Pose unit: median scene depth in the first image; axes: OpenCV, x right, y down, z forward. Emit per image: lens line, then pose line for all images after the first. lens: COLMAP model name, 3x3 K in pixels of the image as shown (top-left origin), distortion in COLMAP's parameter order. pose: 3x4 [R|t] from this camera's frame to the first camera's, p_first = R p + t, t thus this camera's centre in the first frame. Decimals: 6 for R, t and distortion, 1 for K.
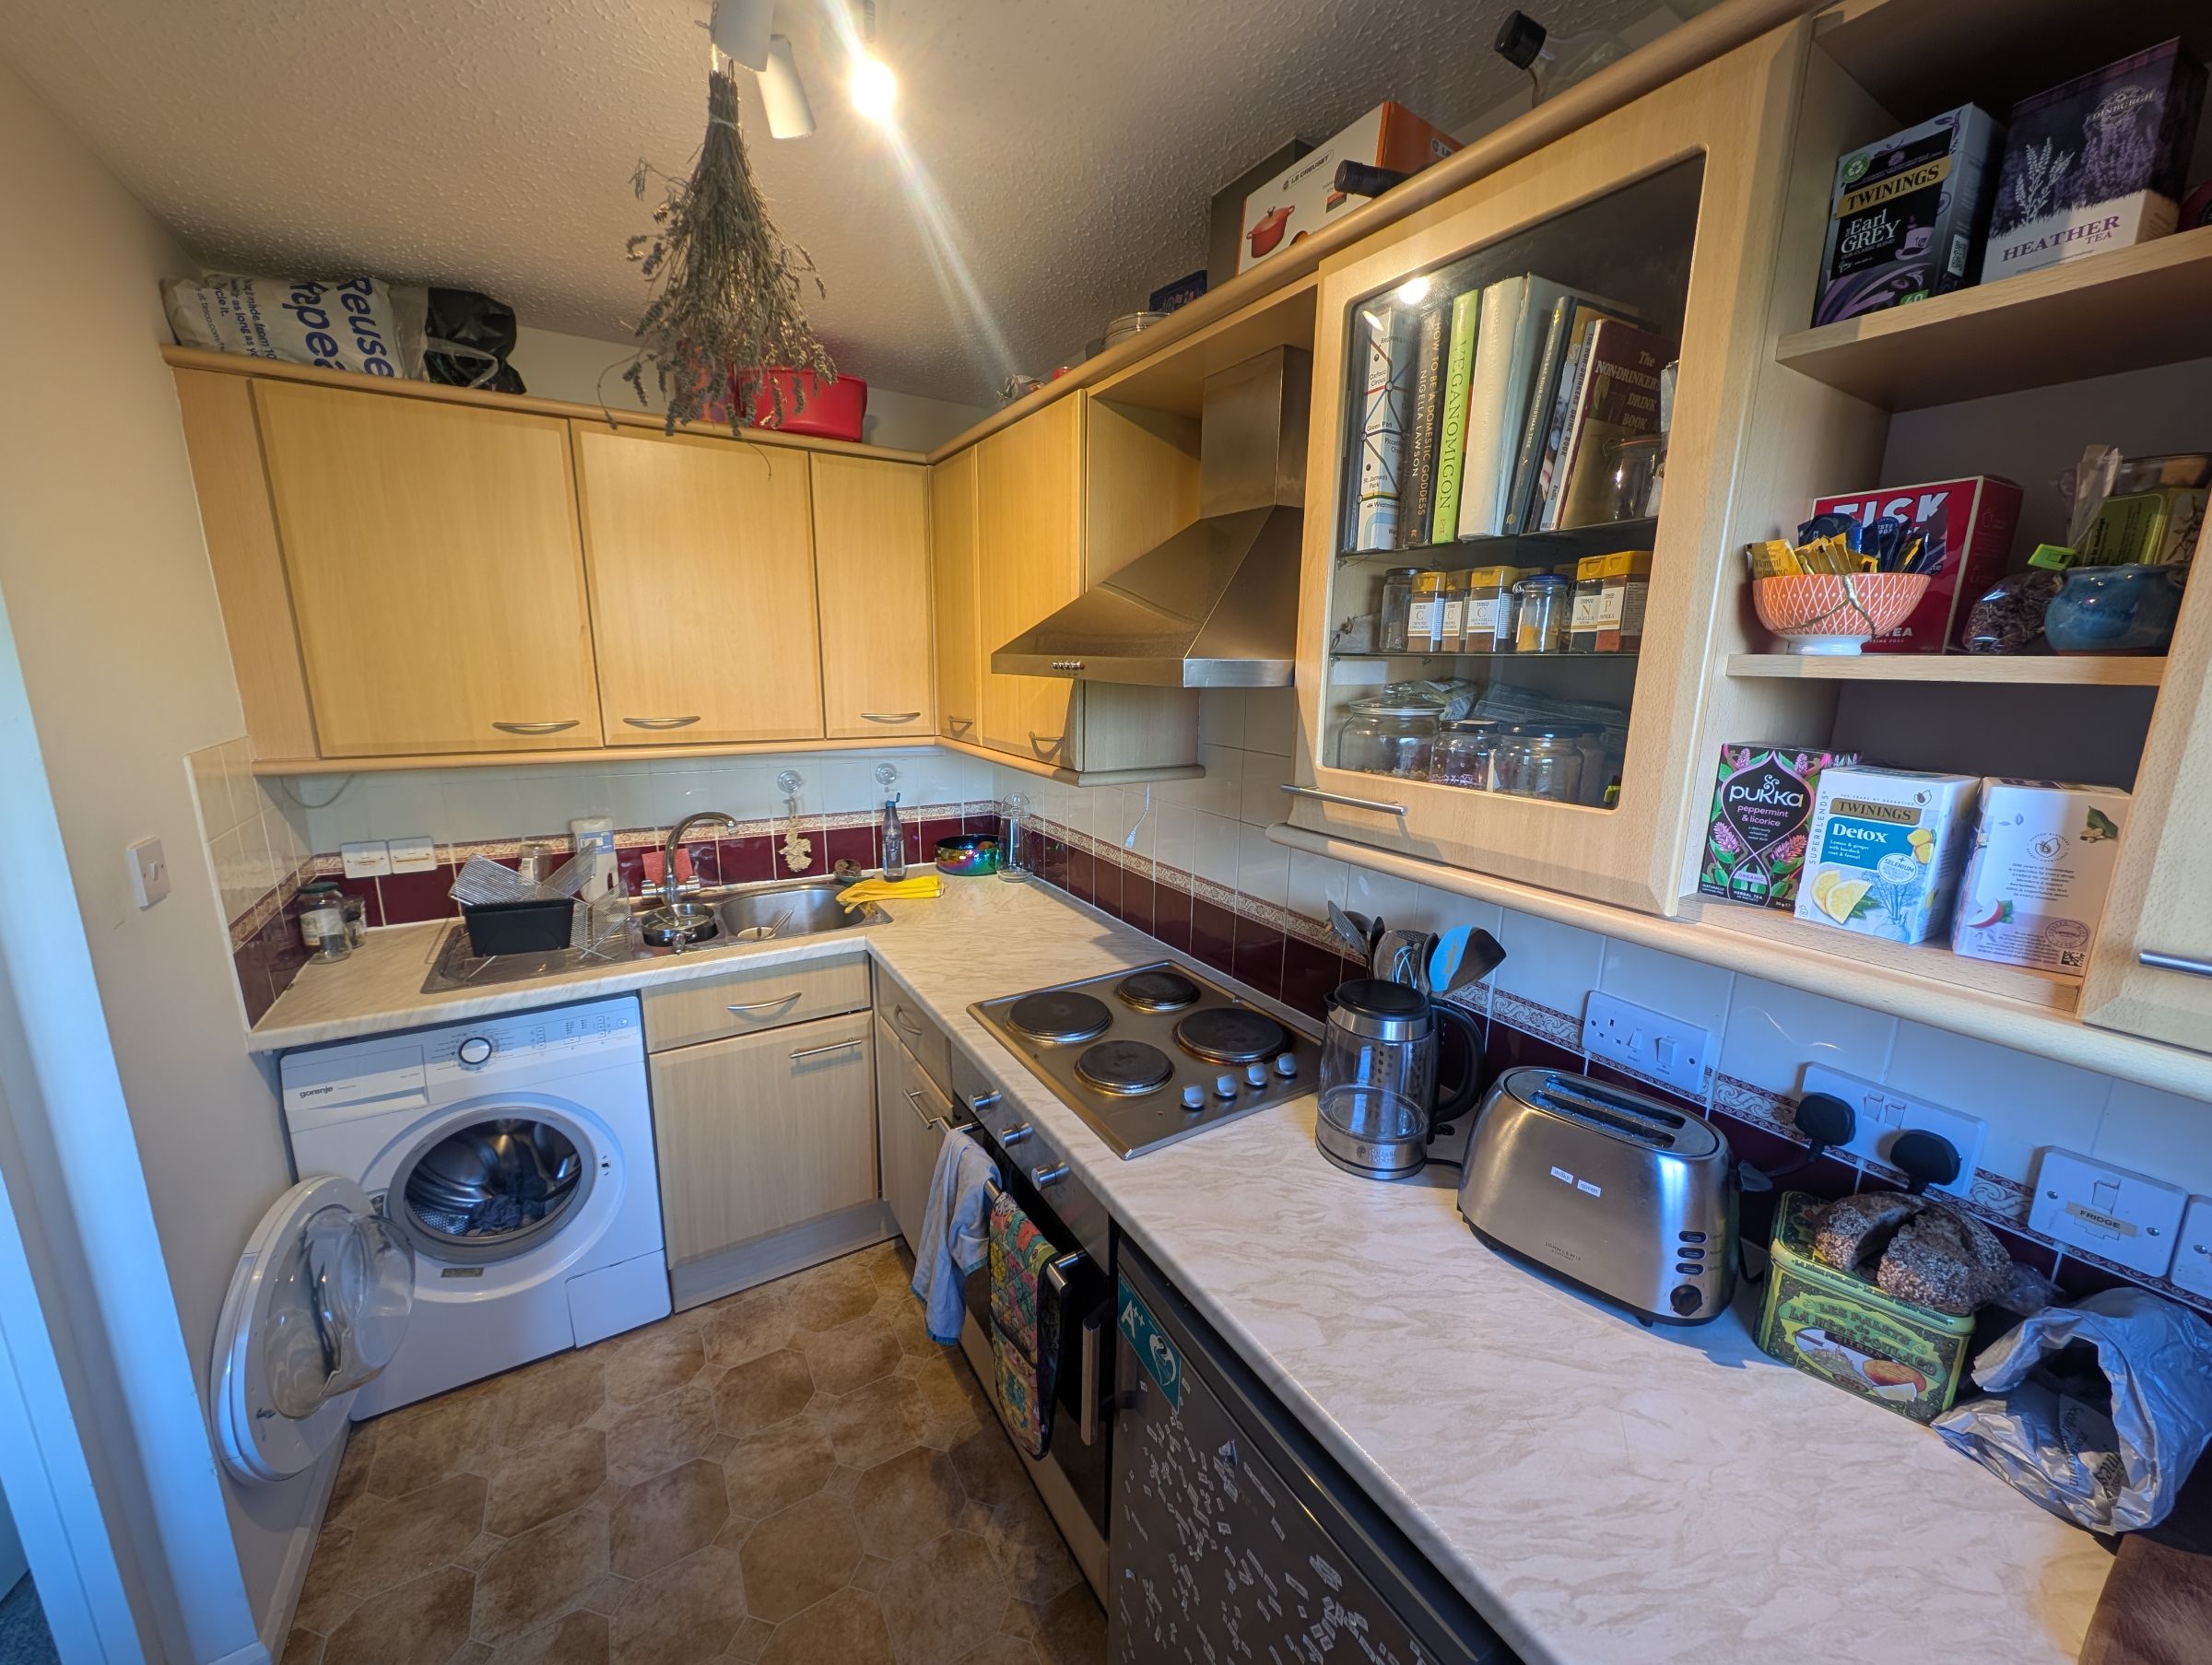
lens RADIAL K [[830.9, 0, 1111.4], [0, 830.9, 830.3], [0, 0, 1]] dist [0.014985, -0.005639]
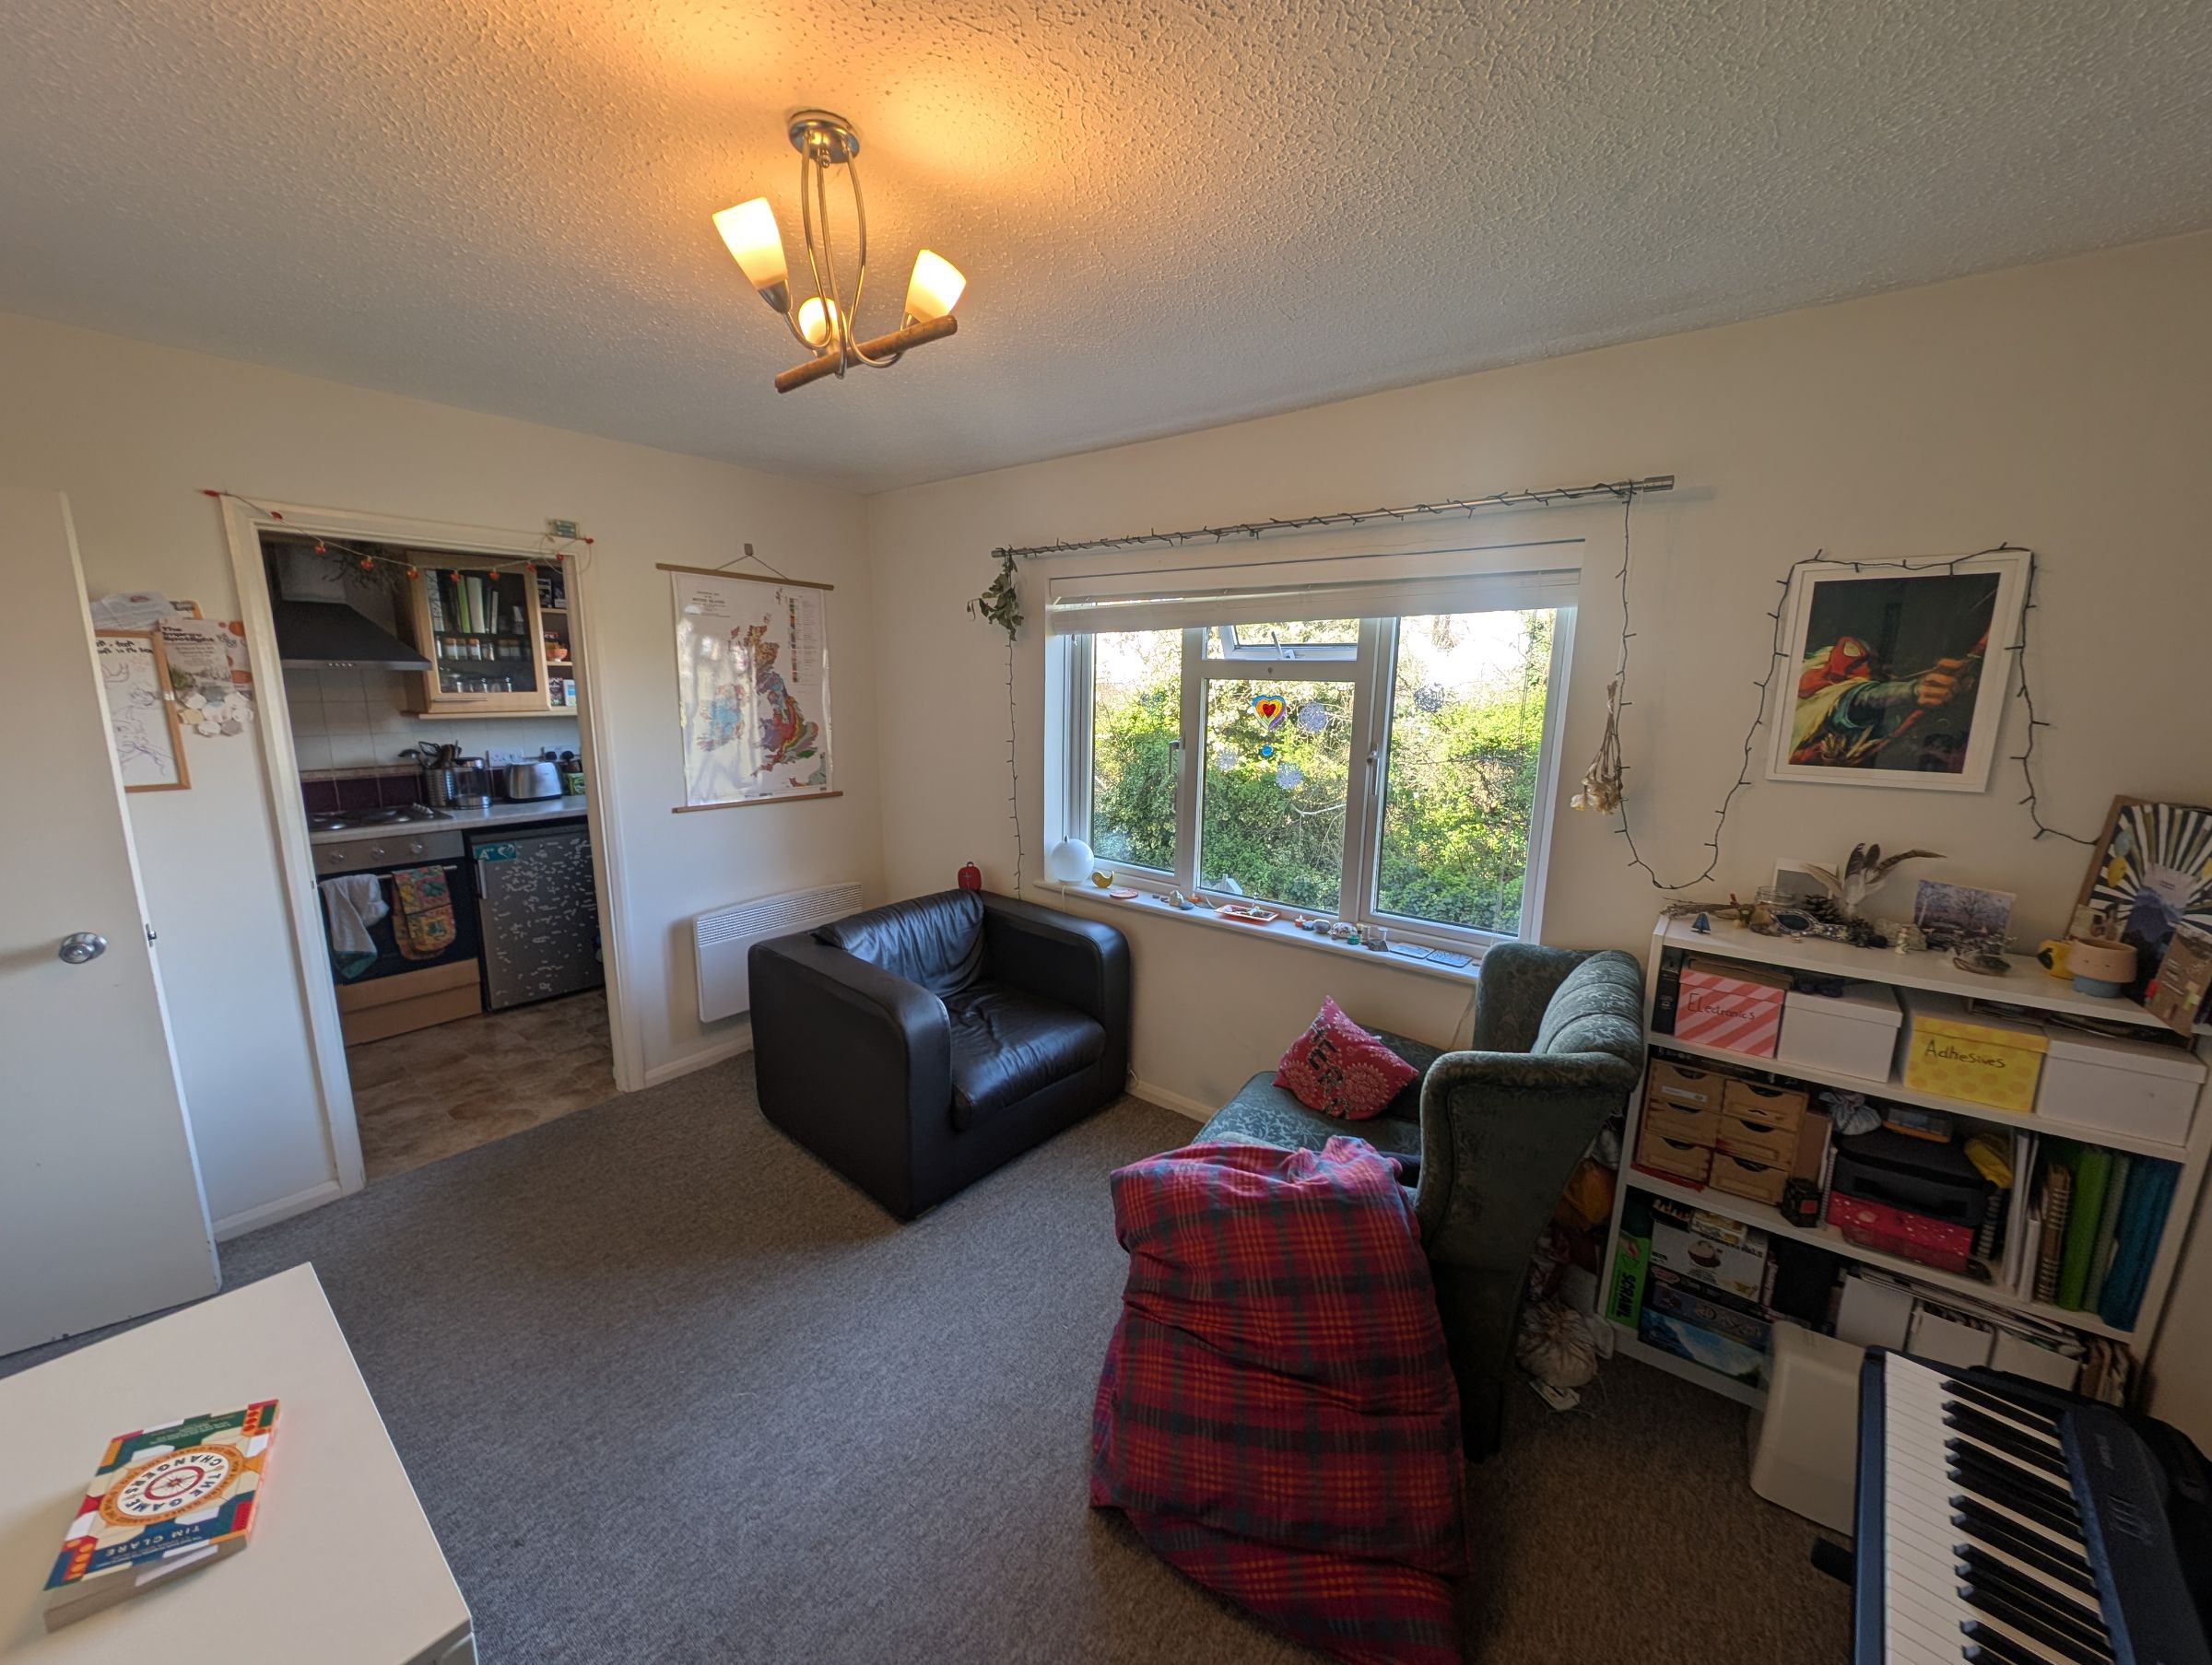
lens RADIAL K [[836.7, 0, 1109.9], [0, 836.7, 834.4], [0, 0, 1]] dist [-0.001293, -0.000024]
pose [[-0.340095, -0.196476, 0.919637, -4.504443], [0.175633, 0.947452, 0.267371, 0.042527], [-0.923844, 0.252450, -0.287716, -0.451774]]
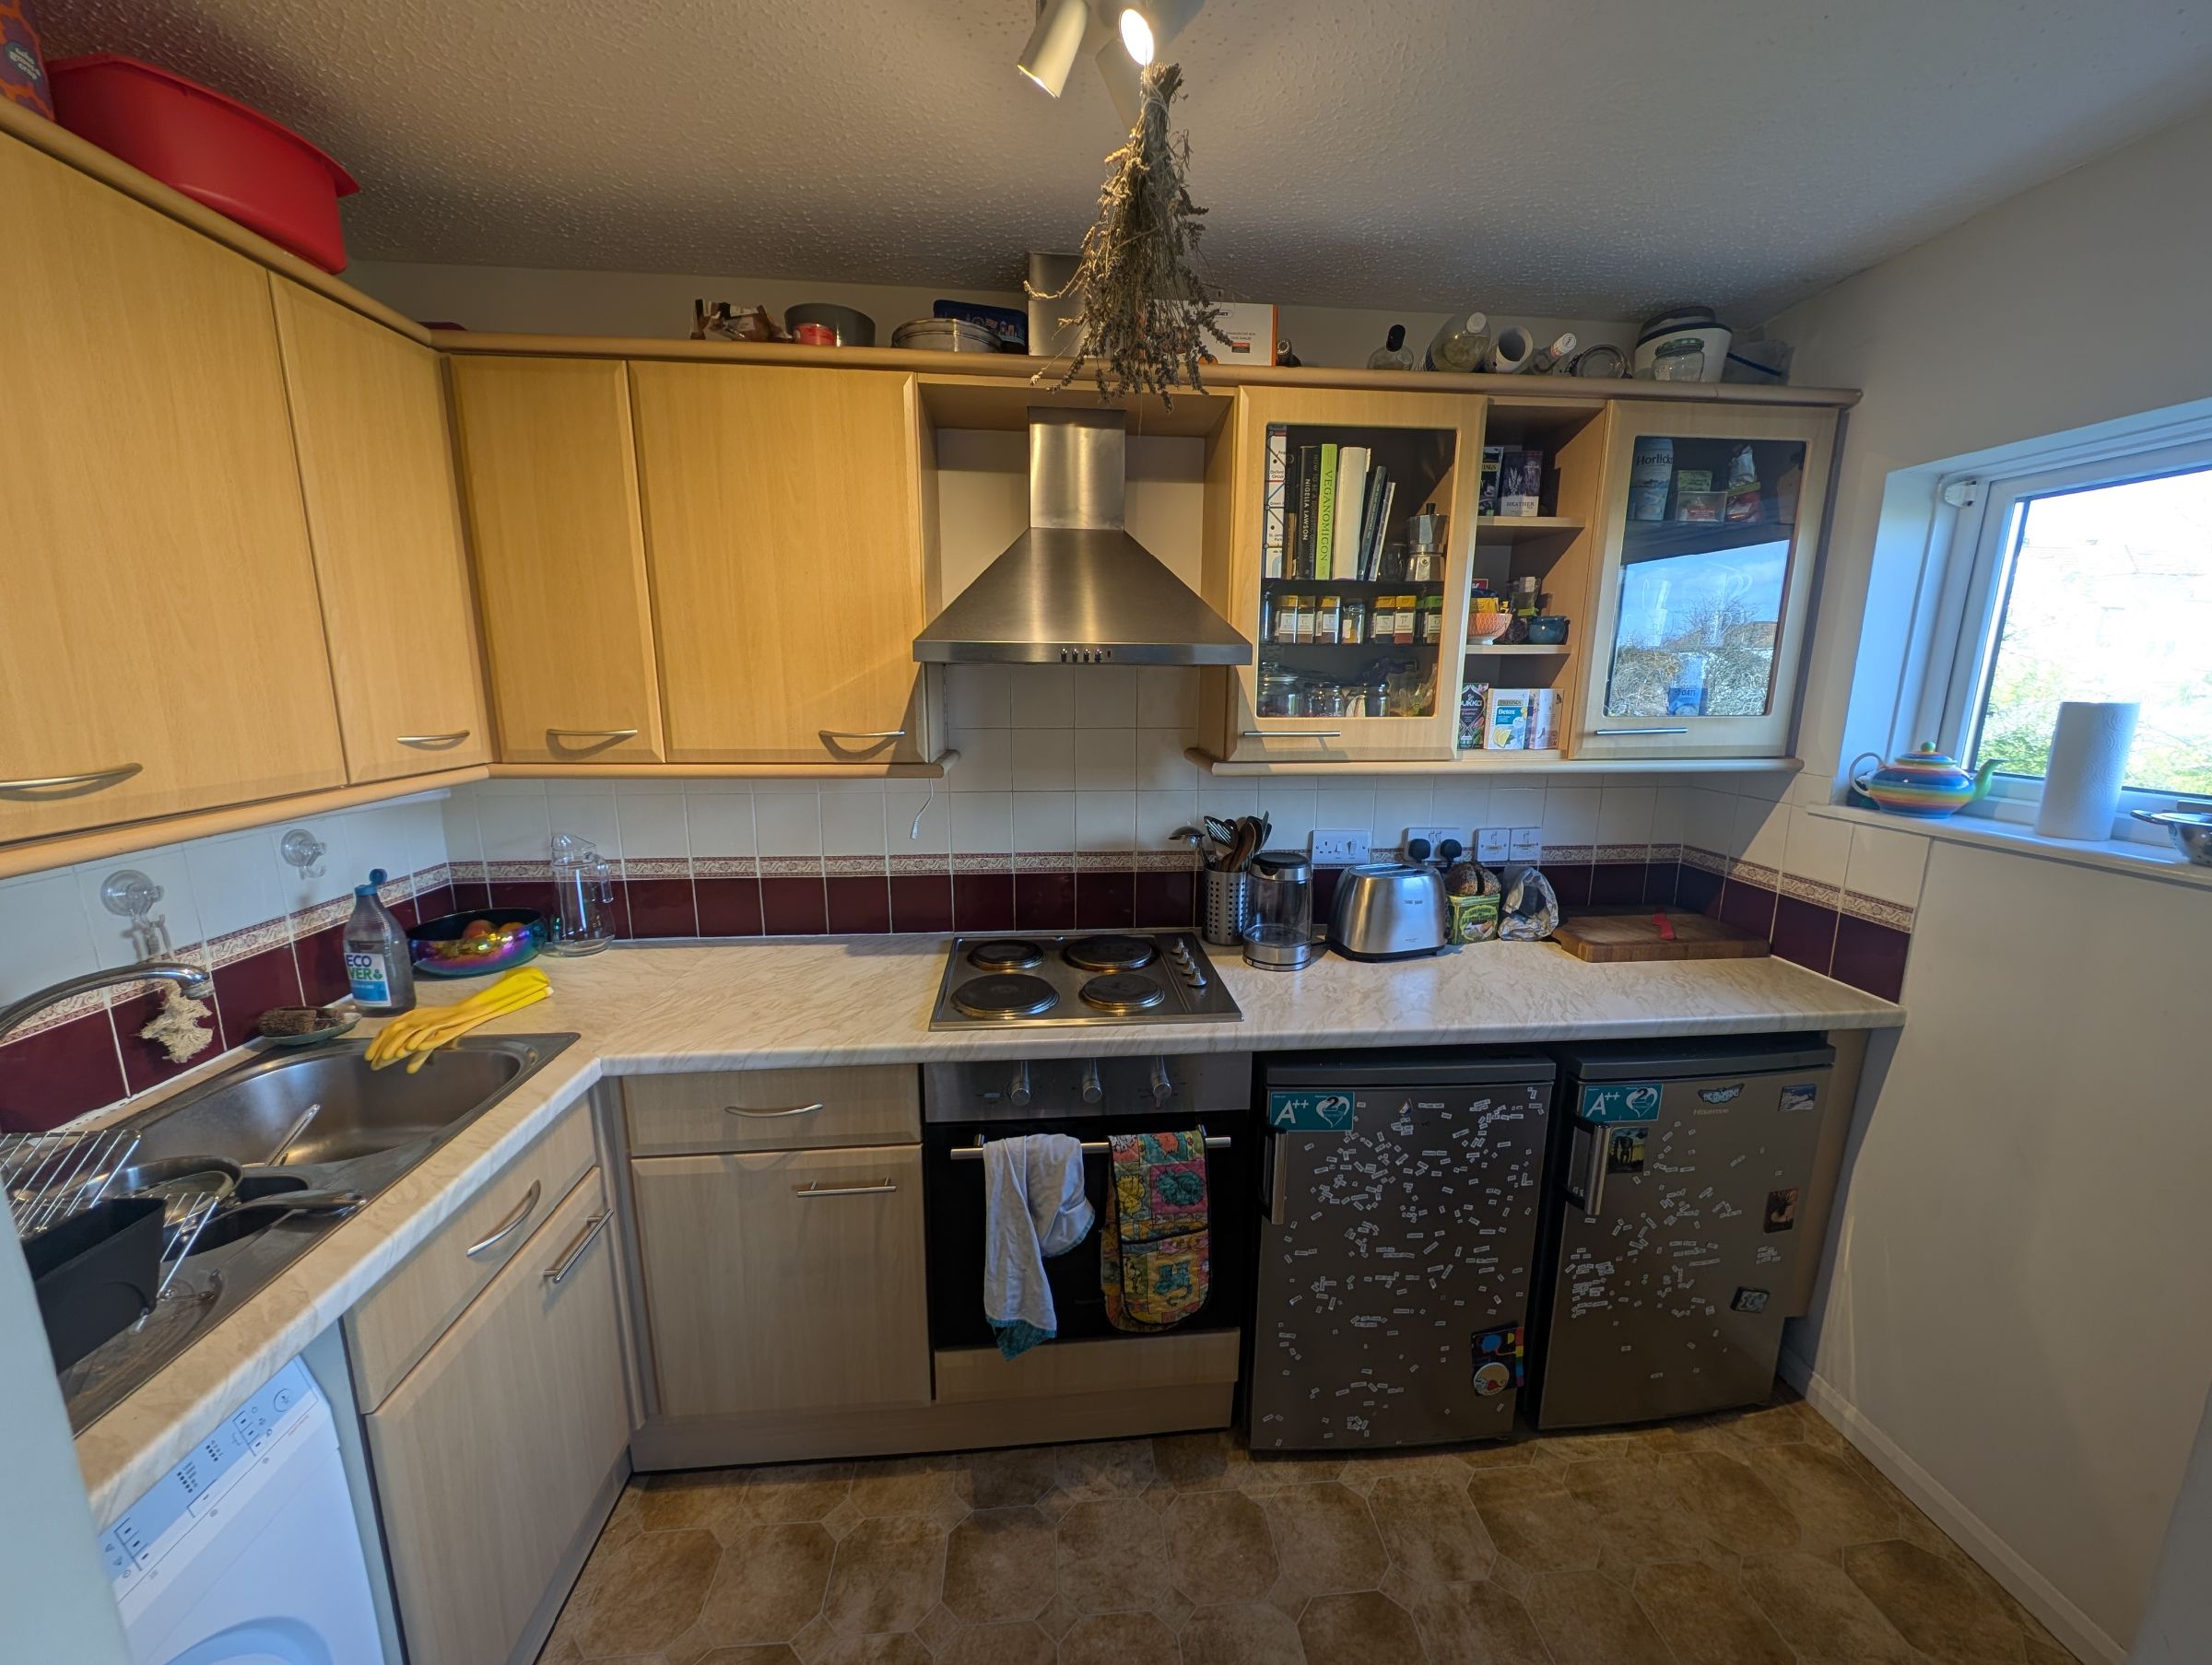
lens RADIAL K [[830.9, 0, 1111.4], [0, 830.9, 830.3], [0, 0, 1]] dist [0.014985, -0.005639]
pose [[0.447905, -0.181822, 0.875398, -1.419090], [0.185711, 0.976669, 0.107836, -0.102334], [-0.874581, 0.114271, 0.471222, 0.619545]]
